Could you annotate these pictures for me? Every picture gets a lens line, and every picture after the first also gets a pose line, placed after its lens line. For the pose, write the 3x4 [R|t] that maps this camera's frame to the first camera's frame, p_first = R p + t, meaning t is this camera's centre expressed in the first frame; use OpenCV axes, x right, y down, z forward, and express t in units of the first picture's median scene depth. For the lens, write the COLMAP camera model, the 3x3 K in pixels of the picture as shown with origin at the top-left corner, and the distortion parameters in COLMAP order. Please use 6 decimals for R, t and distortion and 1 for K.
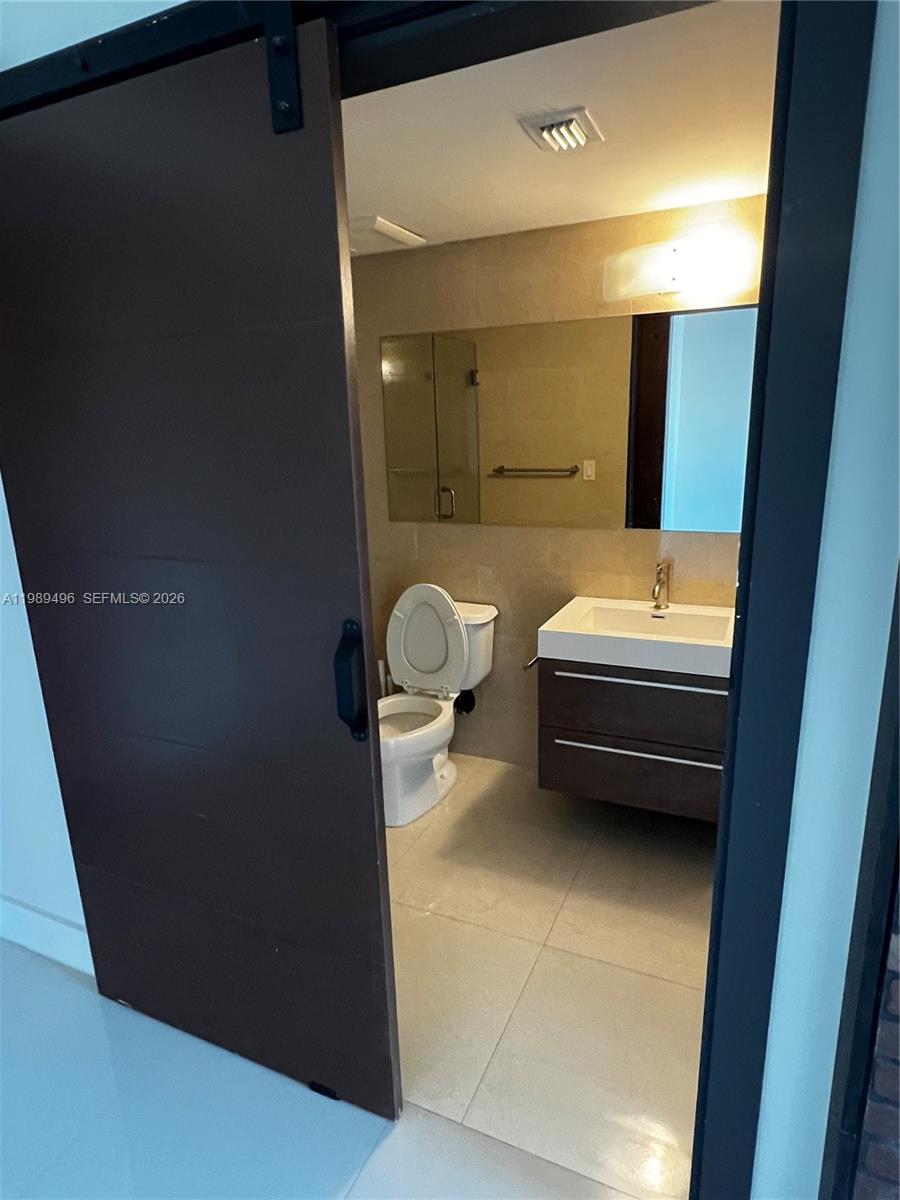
lens RADIAL K [[698.4, 0, 450.0], [0, 698.4, 600.0], [0, 0, 1]] dist [-0.002364, -0.000021]
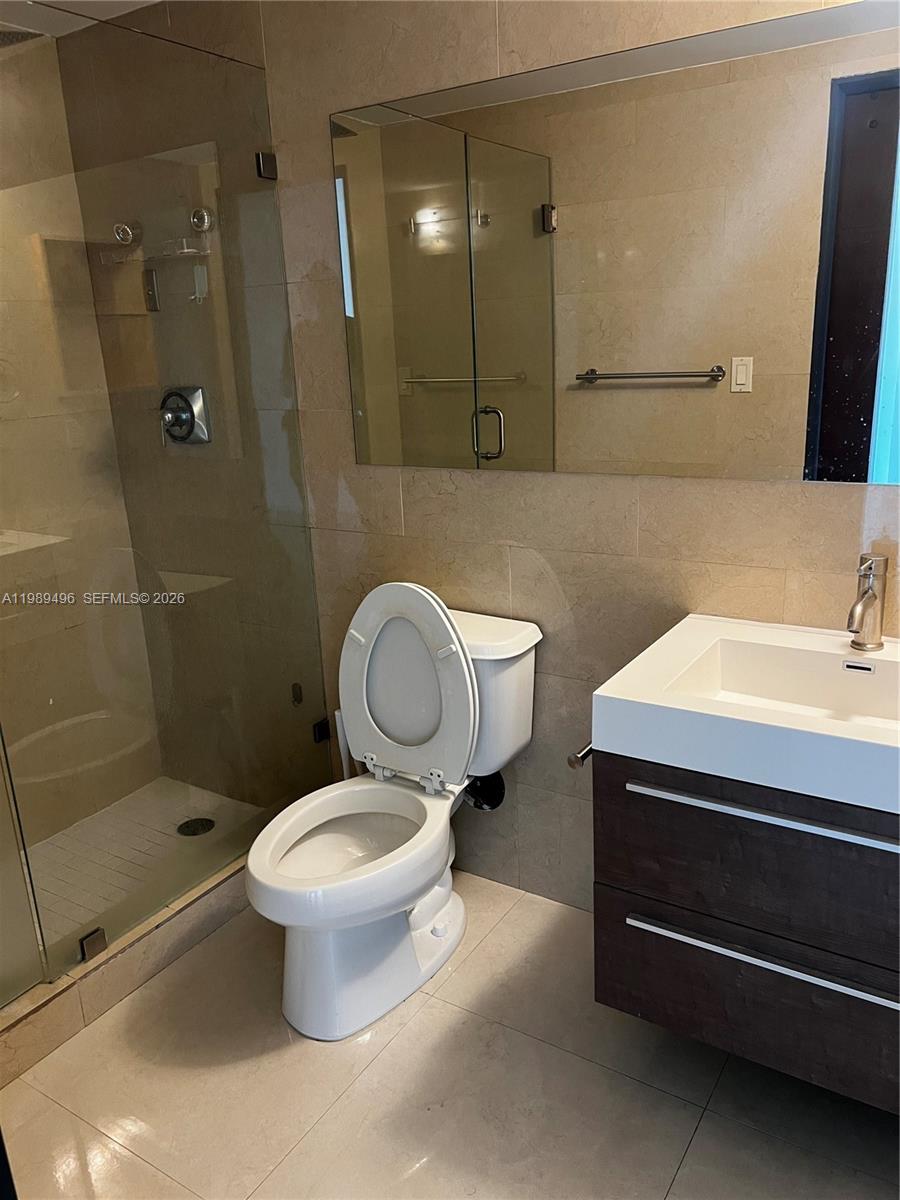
lens RADIAL K [[891.0, 0, 450.0], [0, 891.0, 600.0], [0, 0, 1]] dist [0.085426, -0.139815]
pose [[0.990910, 0.020727, -0.132921, 0.091225], [-0.014749, 0.998841, 0.045806, -0.041053], [0.133717, -0.043430, 0.990068, 0.316456]]
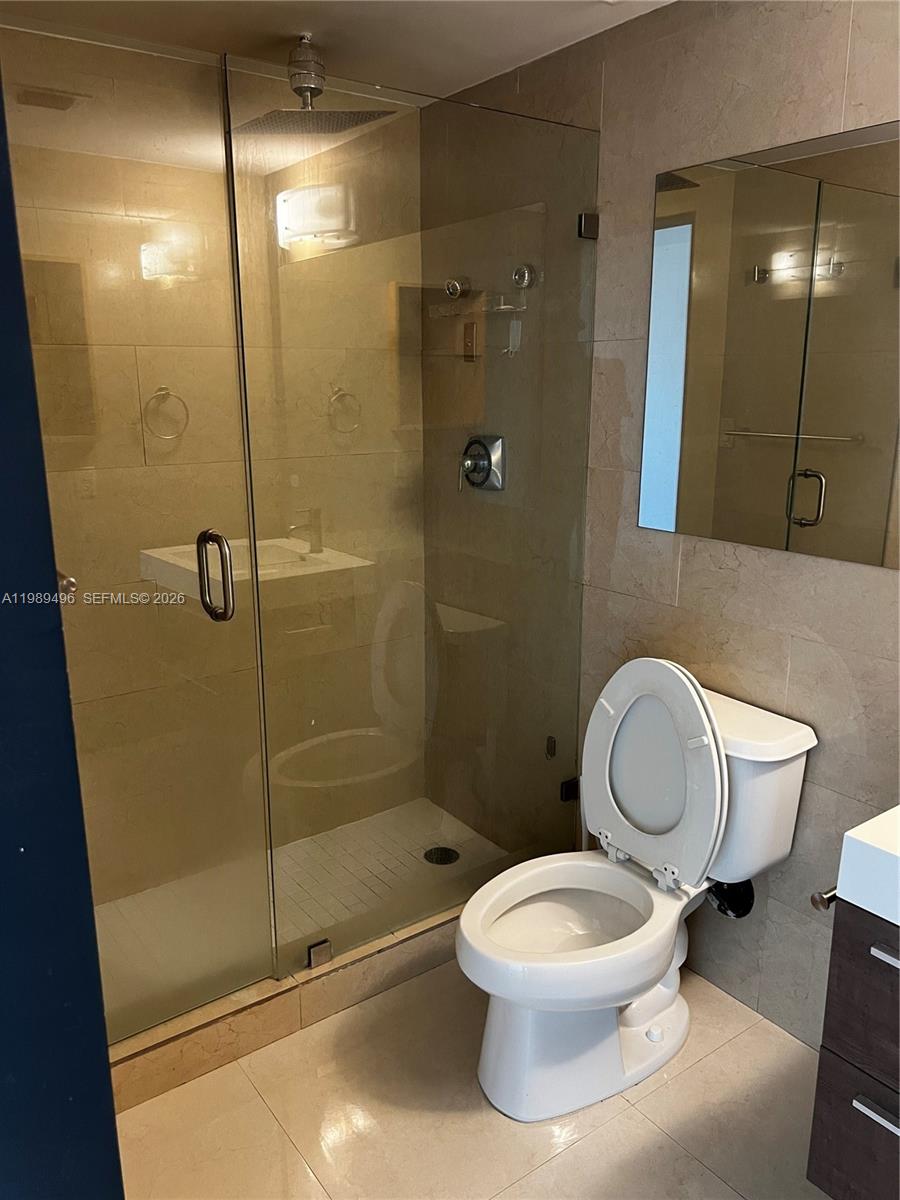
lens RADIAL K [[891.0, 0, 450.0], [0, 891.0, 600.0], [0, 0, 1]] dist [0.085426, -0.139815]
pose [[0.872492, 0.141485, -0.467697, 0.127813], [-0.137115, 0.989596, 0.043578, -0.072593], [0.468997, 0.026107, 0.882814, 0.343689]]
